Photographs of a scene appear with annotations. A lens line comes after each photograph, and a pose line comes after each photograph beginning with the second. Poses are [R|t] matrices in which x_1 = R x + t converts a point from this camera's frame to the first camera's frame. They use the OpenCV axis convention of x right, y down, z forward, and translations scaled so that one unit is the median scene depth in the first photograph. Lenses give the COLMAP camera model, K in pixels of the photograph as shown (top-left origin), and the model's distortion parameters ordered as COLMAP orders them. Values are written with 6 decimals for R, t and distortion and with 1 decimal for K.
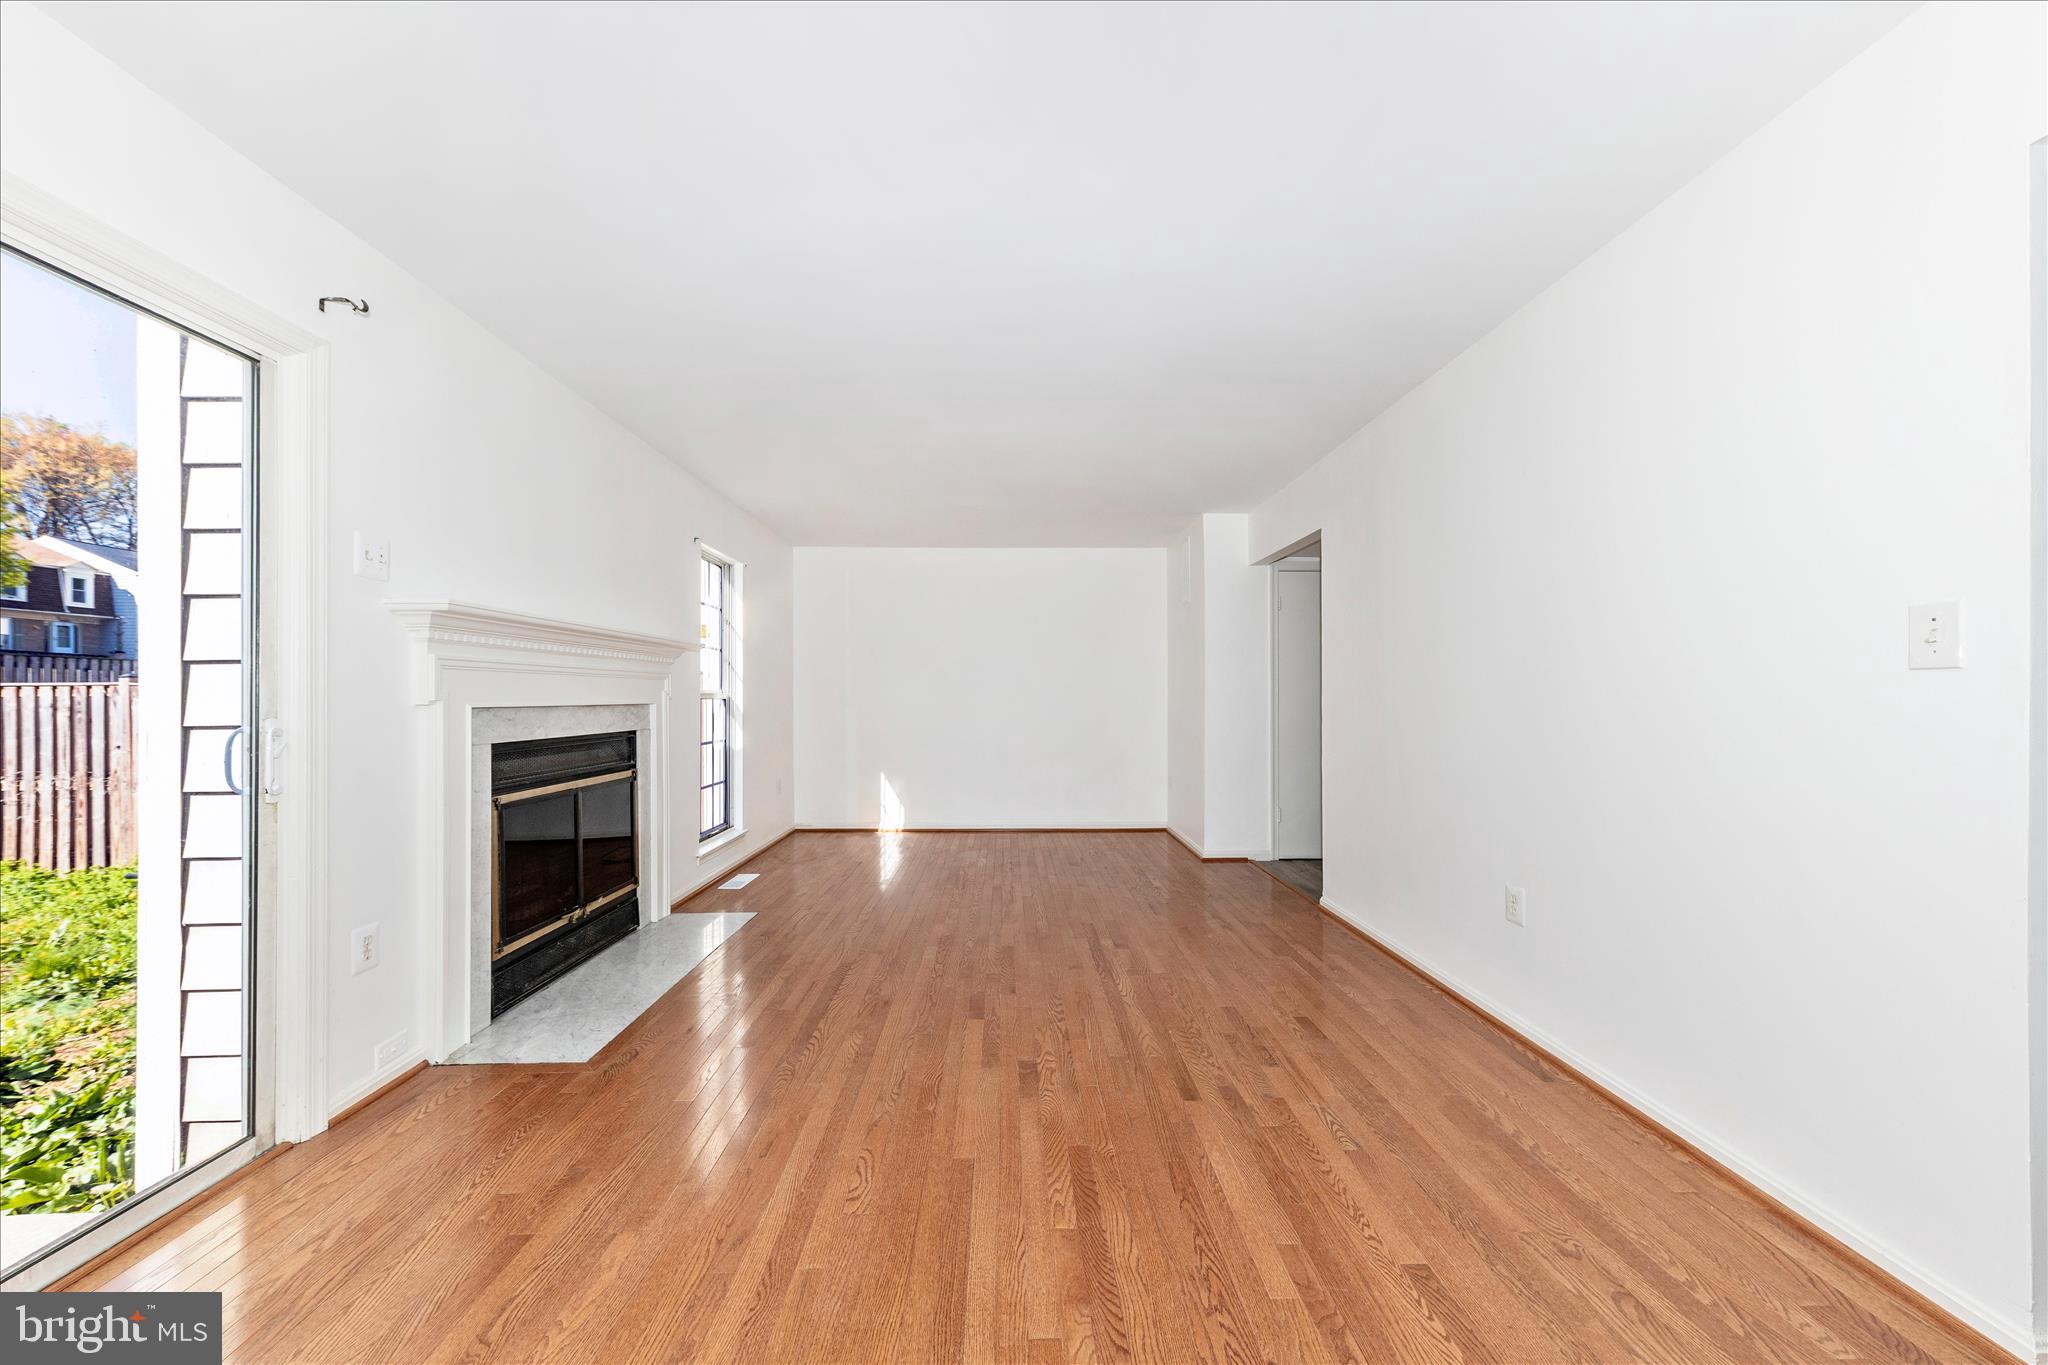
lens RADIAL K [[721.2, 0, 1017.1], [0, 721.2, 692.8], [0, 0, 1]] dist [0.011269, -0.000718]
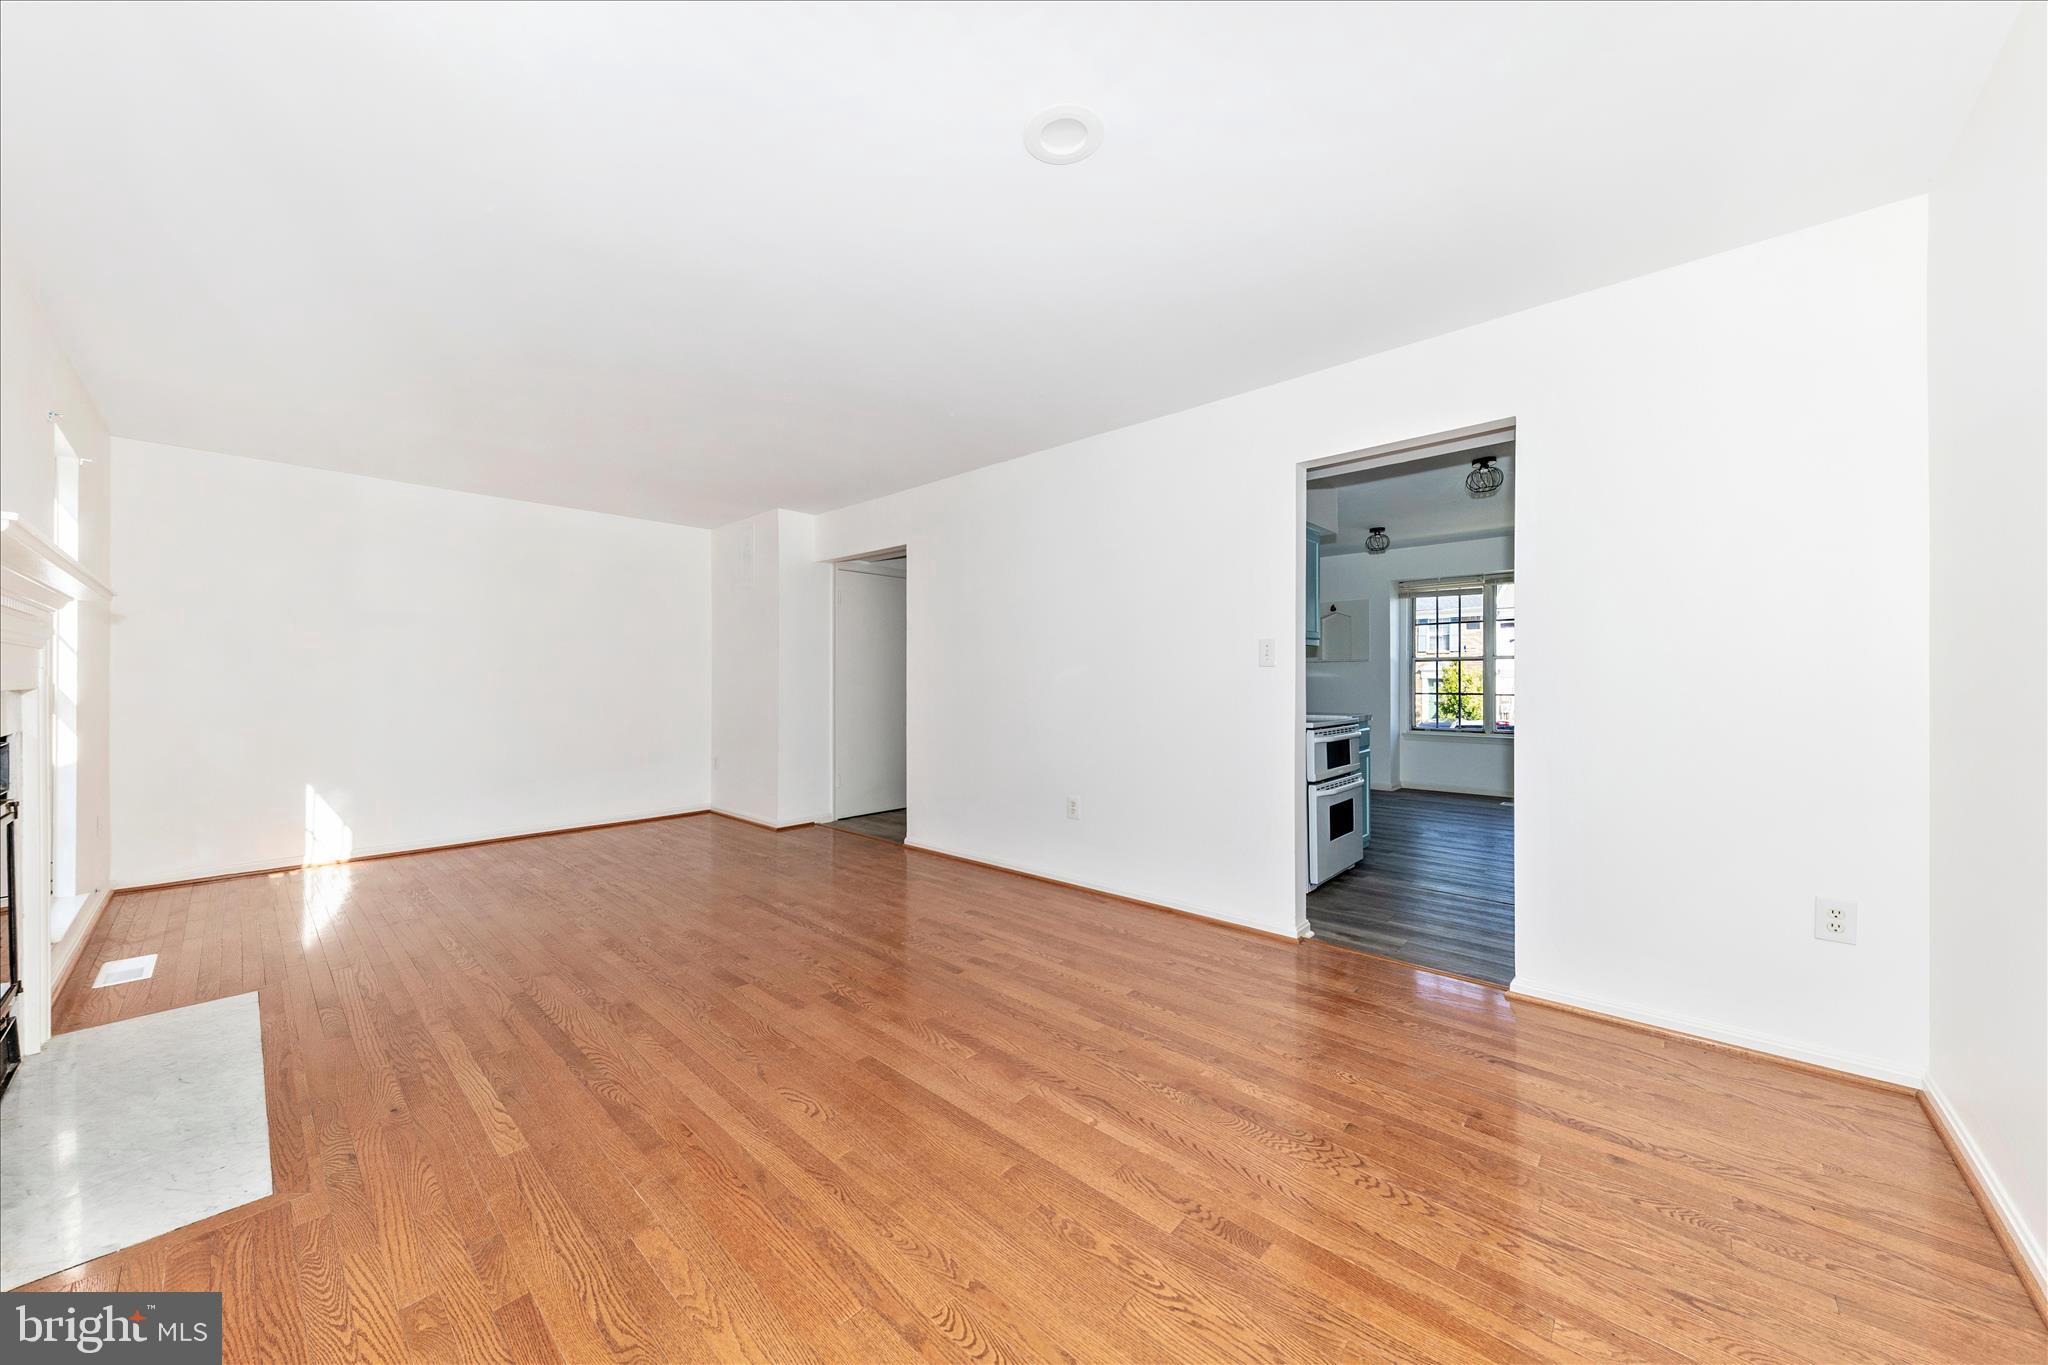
lens RADIAL K [[721.2, 0, 1029.5], [0, 721.2, 680.2], [0, 0, 1]] dist [0.011269, -0.000718]
pose [[0.683288, -0.004273, 0.730137, -0.535670], [-0.003198, 0.999956, 0.008844, -0.004775], [-0.730142, -0.008378, 0.683244, -0.024195]]
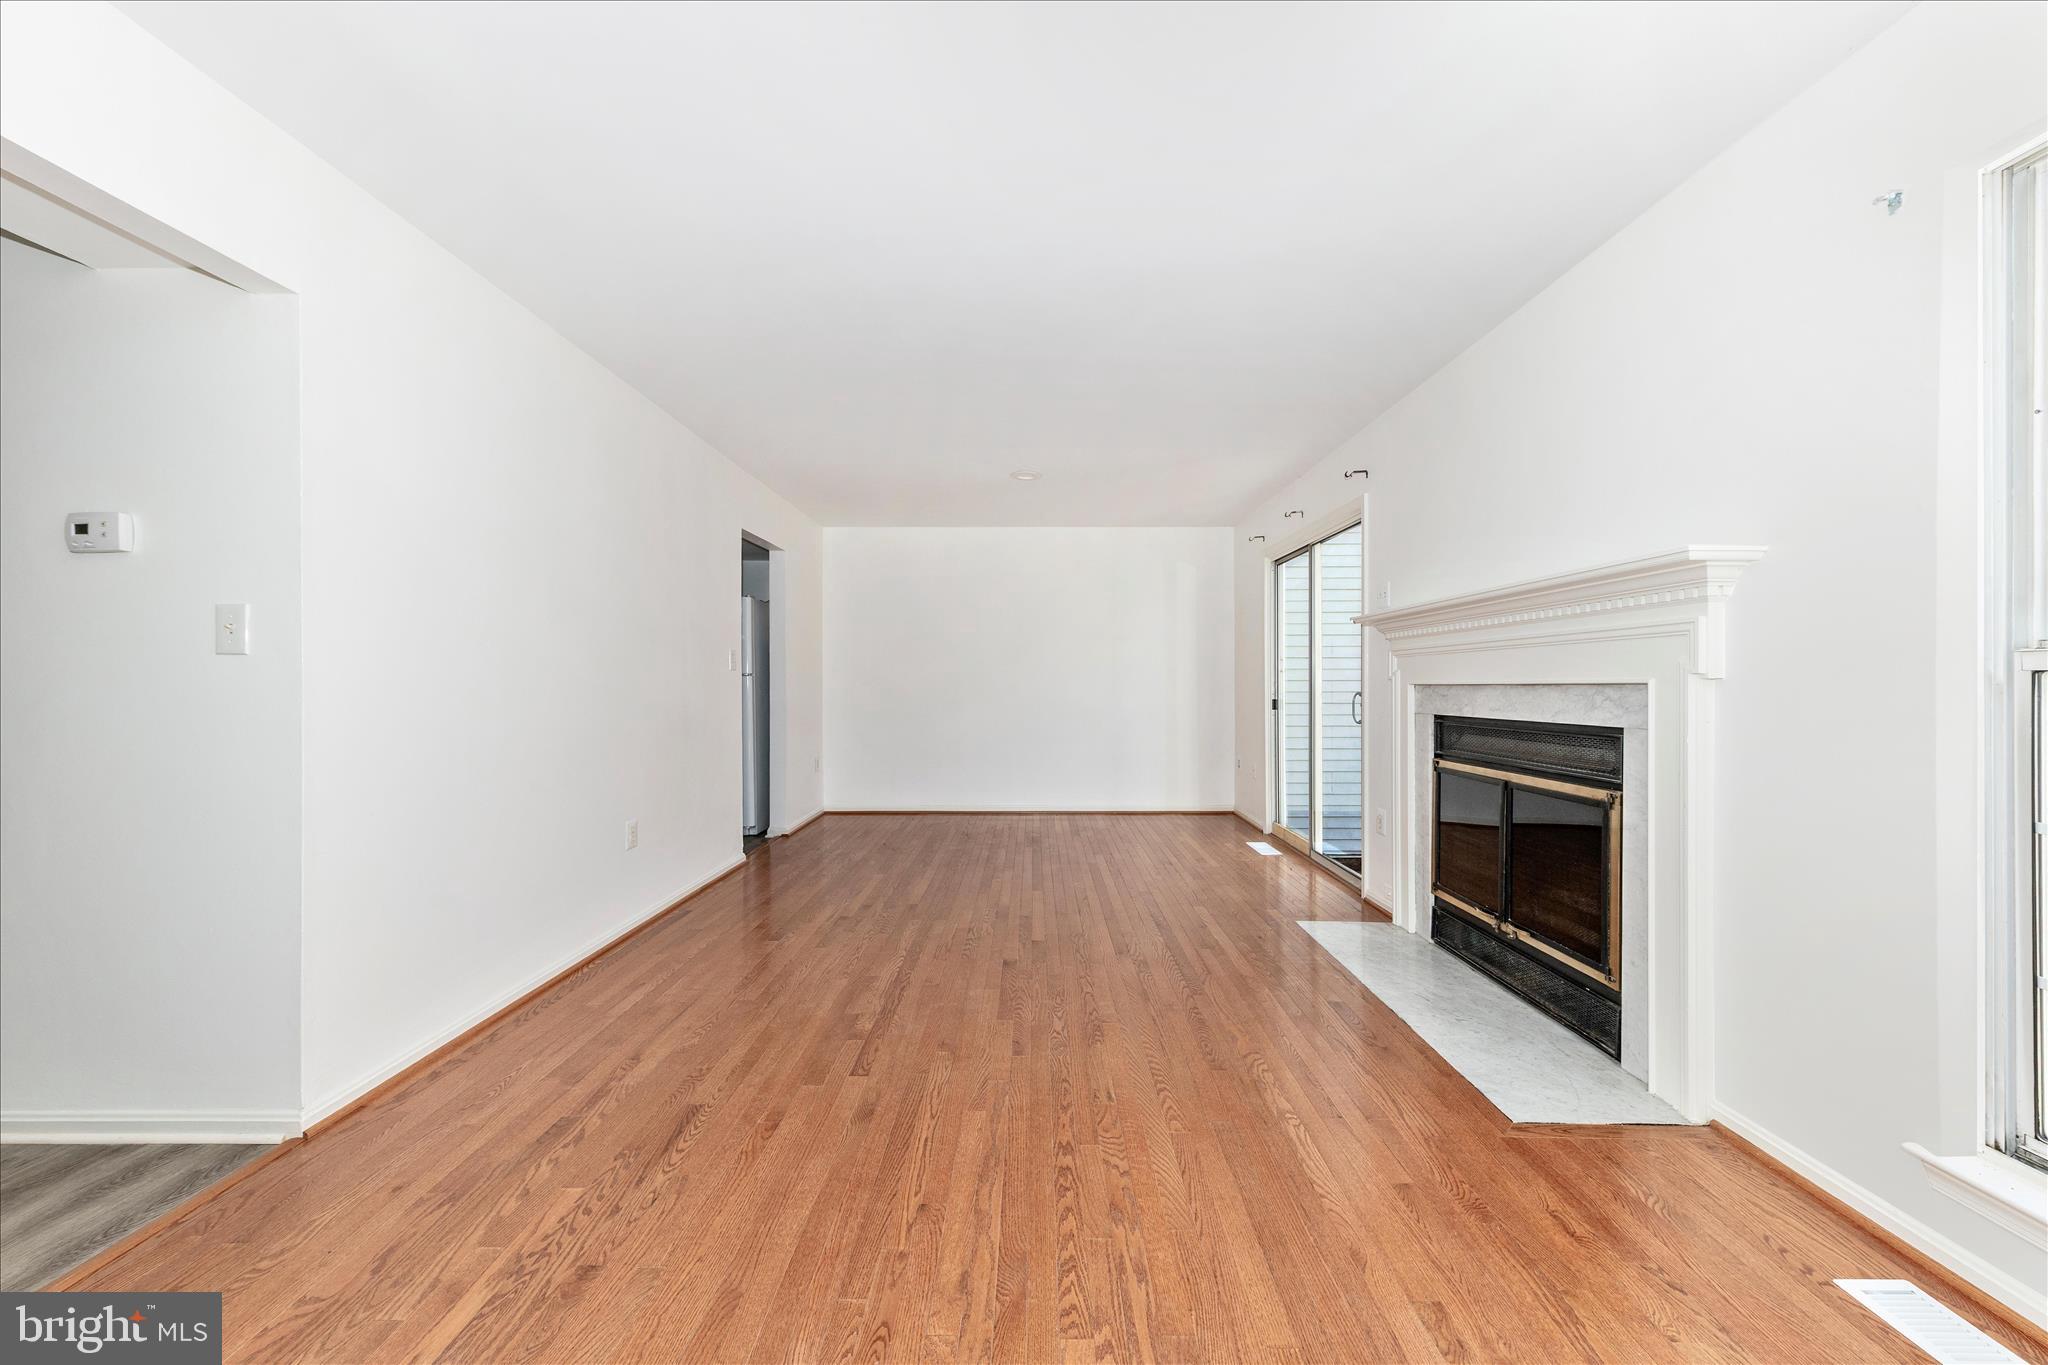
lens RADIAL K [[721.2, 0, 1025.3], [0, 721.2, 687.3], [0, 0, 1]] dist [0.011269, -0.000718]
pose [[-0.999783, 0.002229, 0.020702, -0.062504], [0.002102, 0.999979, -0.006116, 0.029015], [-0.020715, -0.006071, -0.999767, 2.208851]]
